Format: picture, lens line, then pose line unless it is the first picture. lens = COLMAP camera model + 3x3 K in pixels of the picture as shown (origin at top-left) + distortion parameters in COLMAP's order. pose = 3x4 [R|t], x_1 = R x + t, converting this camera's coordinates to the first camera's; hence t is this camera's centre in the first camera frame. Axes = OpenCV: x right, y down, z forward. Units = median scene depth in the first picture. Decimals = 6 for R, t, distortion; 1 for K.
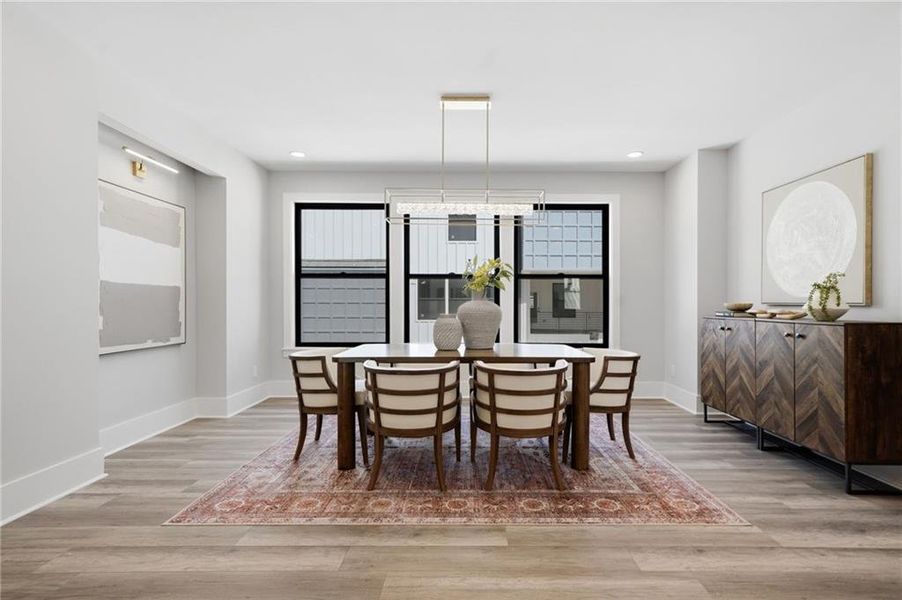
lens RADIAL K [[441.7, 0, 448.7], [0, 441.7, 304.7], [0, 0, 1]] dist [0.009149, 0.004630]
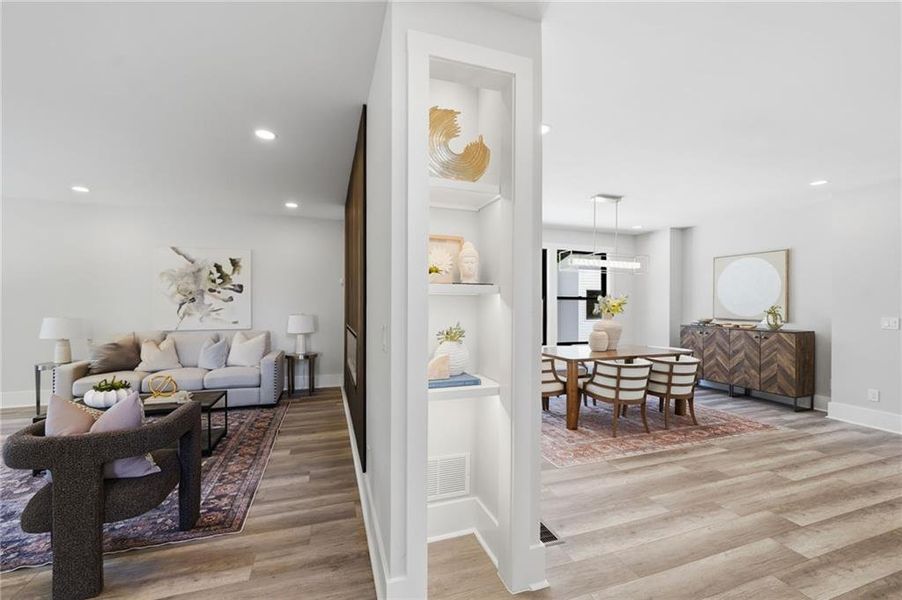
lens RADIAL K [[365.3, 0, 453.2], [0, 365.3, 308.5], [0, 0, 1]] dist [-0.001730, 0.000022]
pose [[0.944770, -0.001278, 0.327732, -1.189359], [-0.001093, 0.999975, 0.007051, -0.078178], [-0.327732, -0.007020, 0.944745, -0.103029]]
